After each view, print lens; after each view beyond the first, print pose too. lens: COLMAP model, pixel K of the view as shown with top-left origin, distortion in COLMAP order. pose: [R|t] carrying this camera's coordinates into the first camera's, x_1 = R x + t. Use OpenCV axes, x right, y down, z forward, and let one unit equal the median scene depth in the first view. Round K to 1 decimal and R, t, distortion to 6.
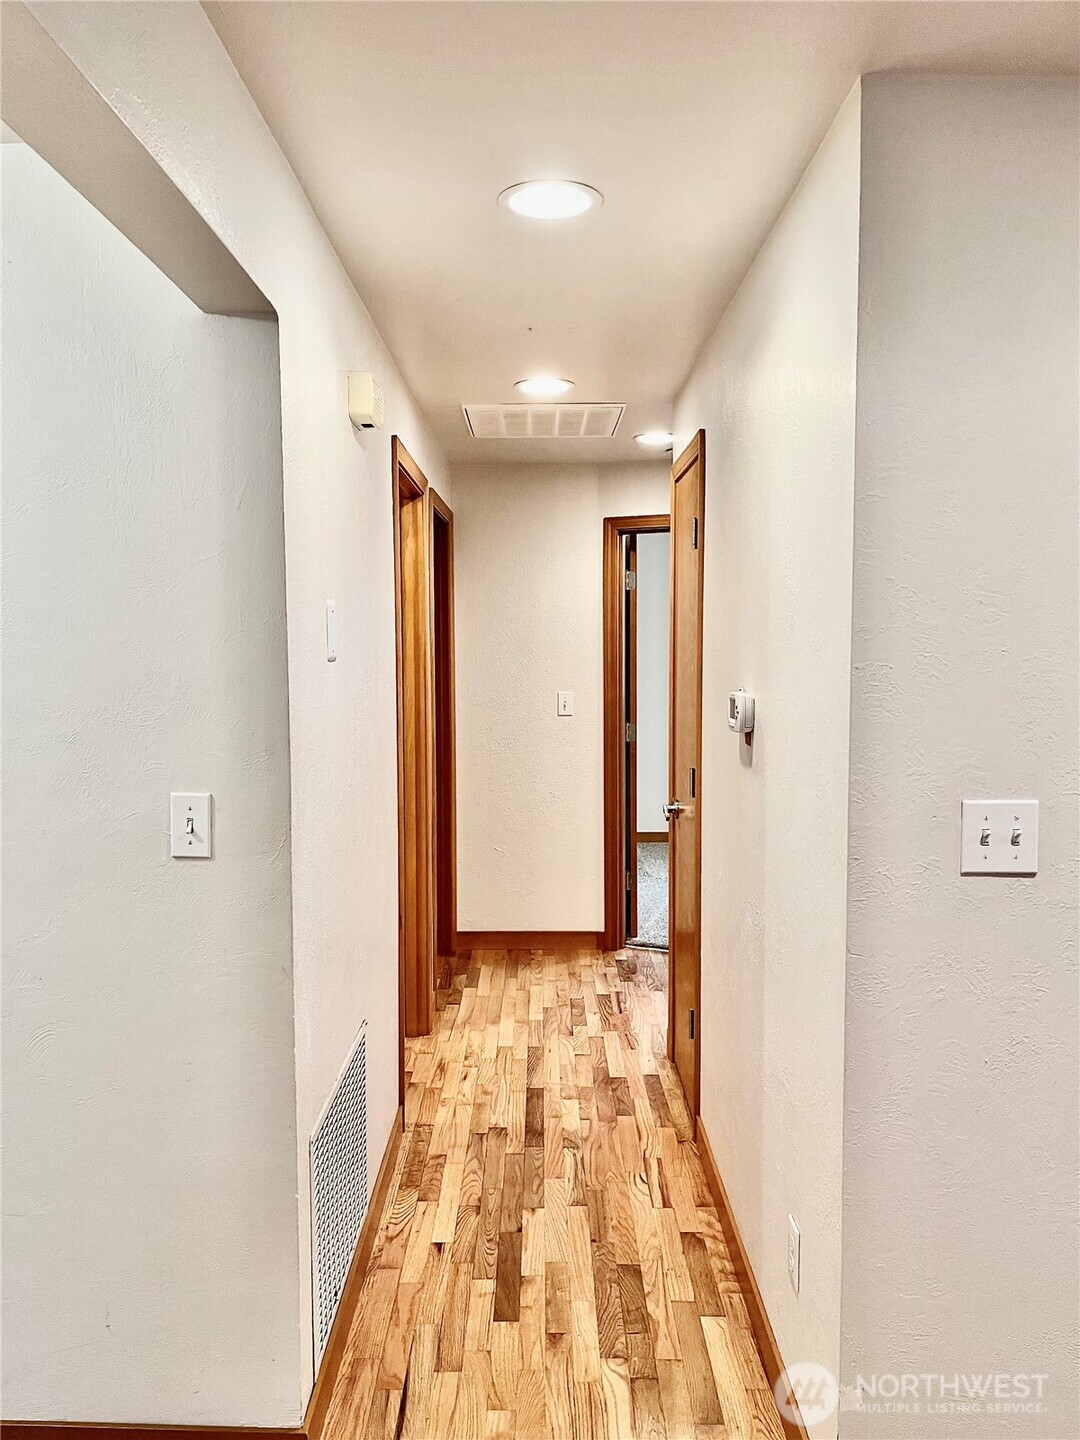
lens RADIAL K [[1097.5, 0, 540.0], [0, 1097.5, 720.0], [0, 0, 1]] dist [0.044316, -0.049665]
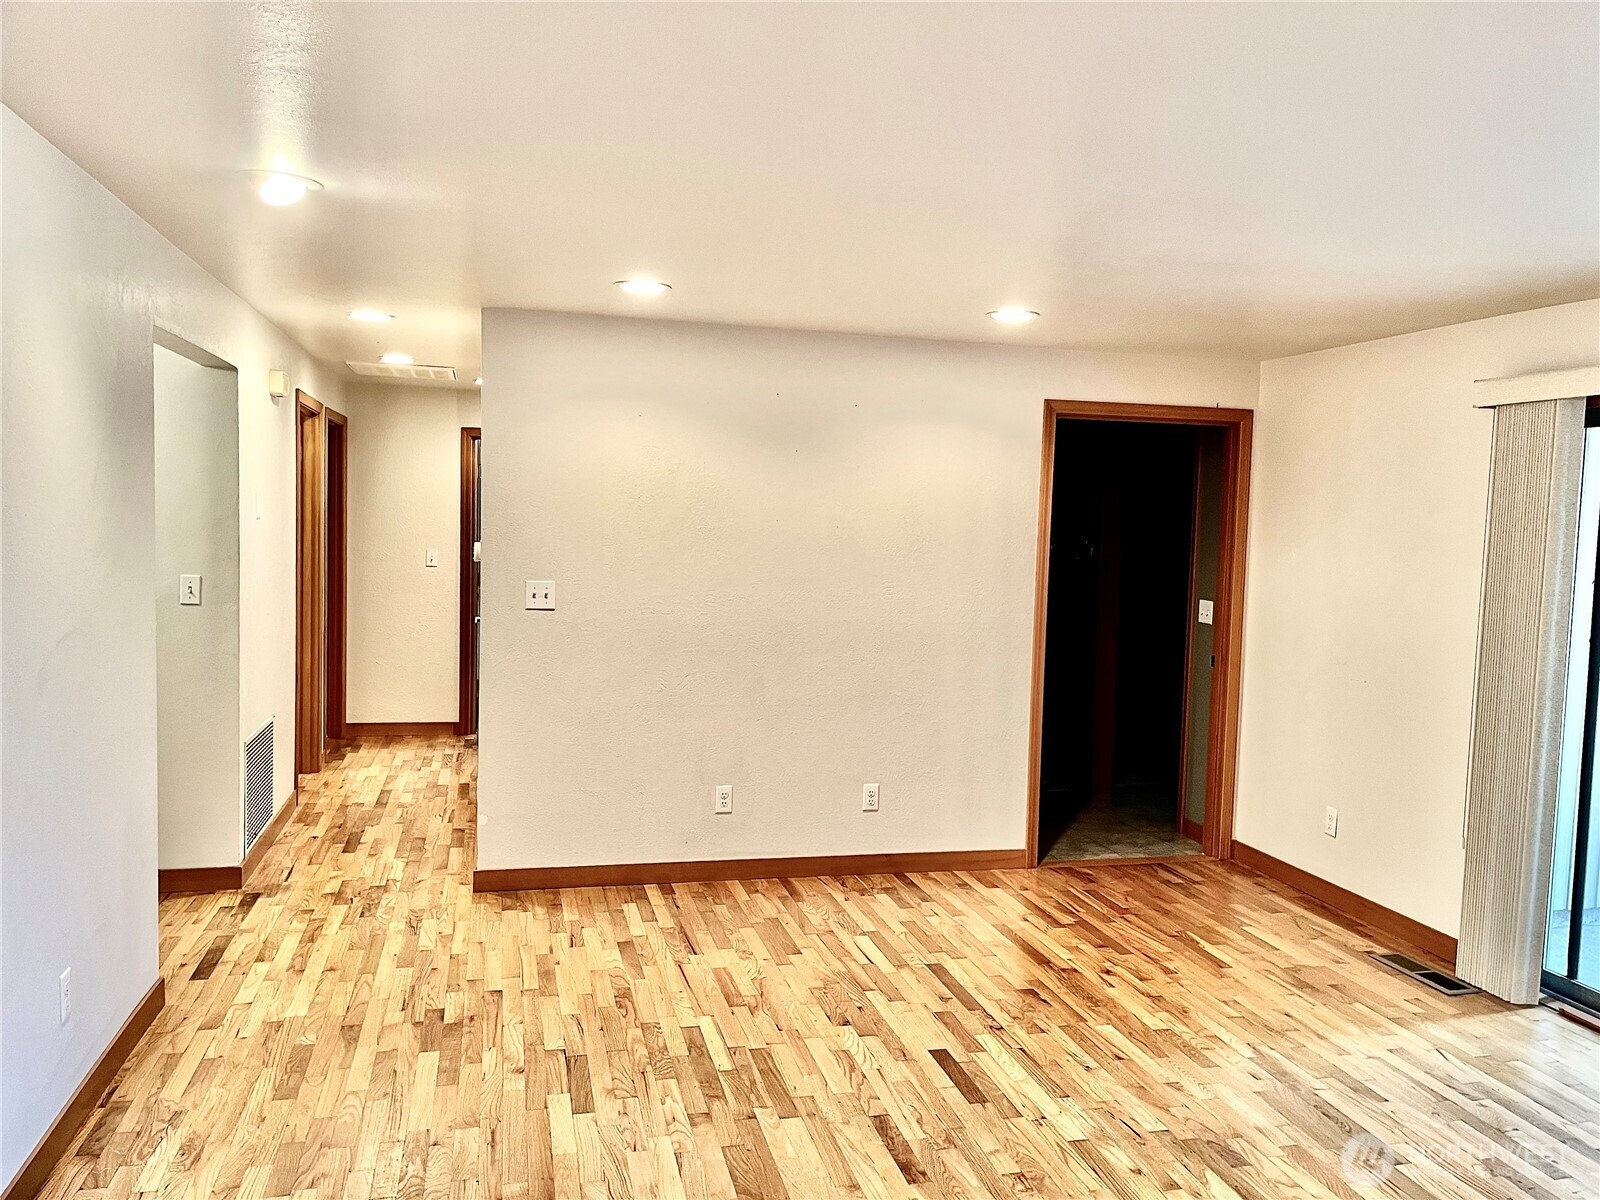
lens RADIAL K [[1203.6, 0, 799.4], [0, 1203.6, 612.4], [0, 0, 1]] dist [0.073947, -0.116098]
pose [[0.968929, 0.016106, 0.246812, 0.131899], [-0.017614, 0.999837, 0.003900, 0.053973], [-0.246709, -0.008126, 0.969055, -0.827699]]
